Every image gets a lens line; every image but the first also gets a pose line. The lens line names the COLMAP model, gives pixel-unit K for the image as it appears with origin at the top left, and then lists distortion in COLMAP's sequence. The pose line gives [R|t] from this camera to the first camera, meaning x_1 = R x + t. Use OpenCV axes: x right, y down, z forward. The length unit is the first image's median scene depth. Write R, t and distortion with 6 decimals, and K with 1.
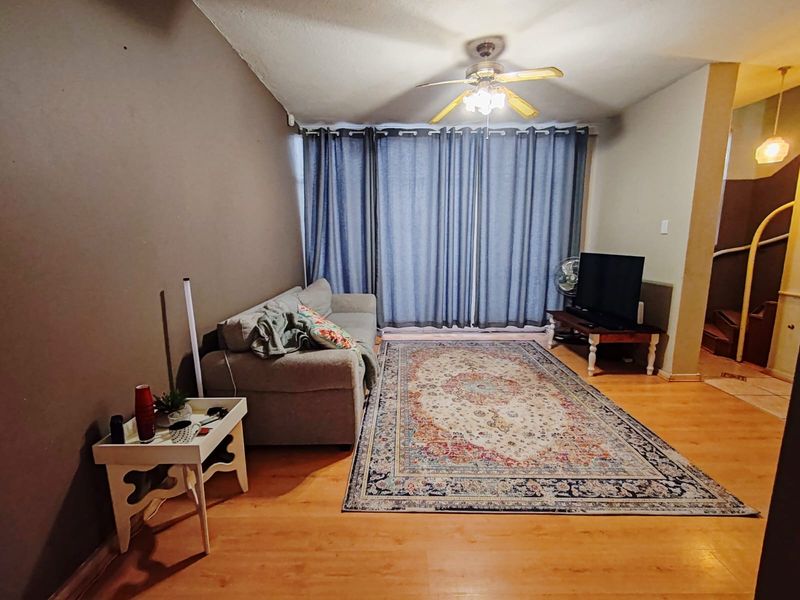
lens RADIAL K [[363.5, 0, 395.7], [0, 363.5, 301.1], [0, 0, 1]] dist [-0.003420, -0.000201]
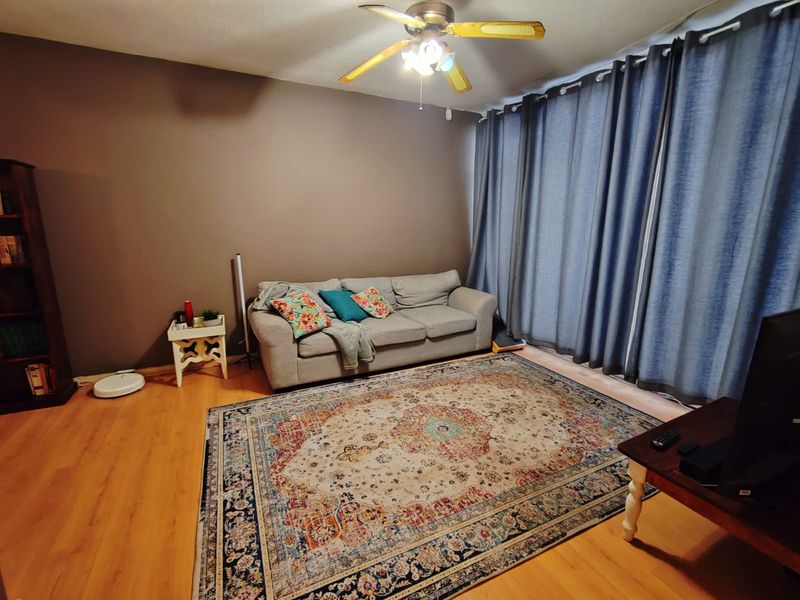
lens RADIAL K [[363.5, 0, 394.0], [0, 363.5, 300.6], [0, 0, 1]] dist [-0.003420, -0.000201]
pose [[0.437320, 0.201273, -0.876493, 0.947496], [-0.157379, 0.976721, 0.145766, -0.151531], [0.885428, 0.074195, 0.458816, 0.607085]]
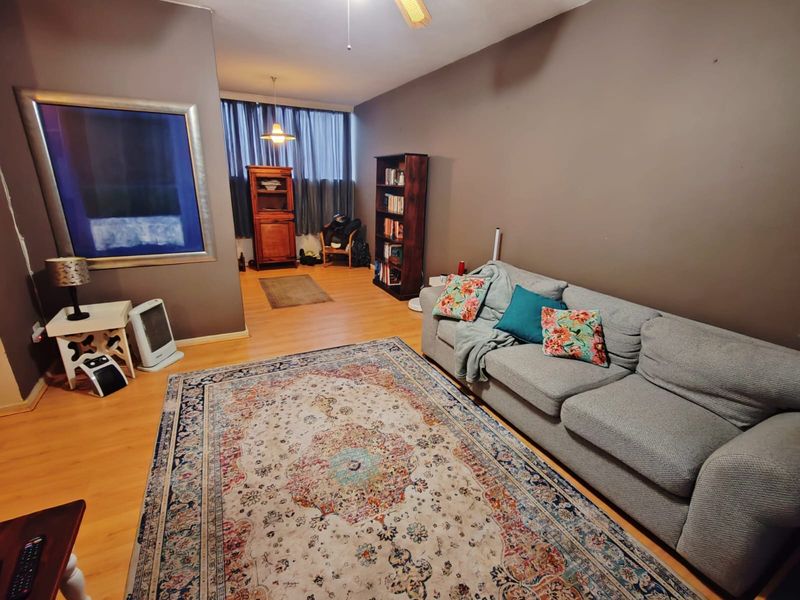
lens RADIAL K [[363.5, 0, 397.1], [0, 363.5, 300.2], [0, 0, 1]] dist [-0.003420, -0.000201]
pose [[-0.890994, 0.124734, -0.436544, 0.468382], [-0.096849, 0.887171, 0.451163, -0.346828], [0.443564, 0.444262, -0.778384, 1.603169]]
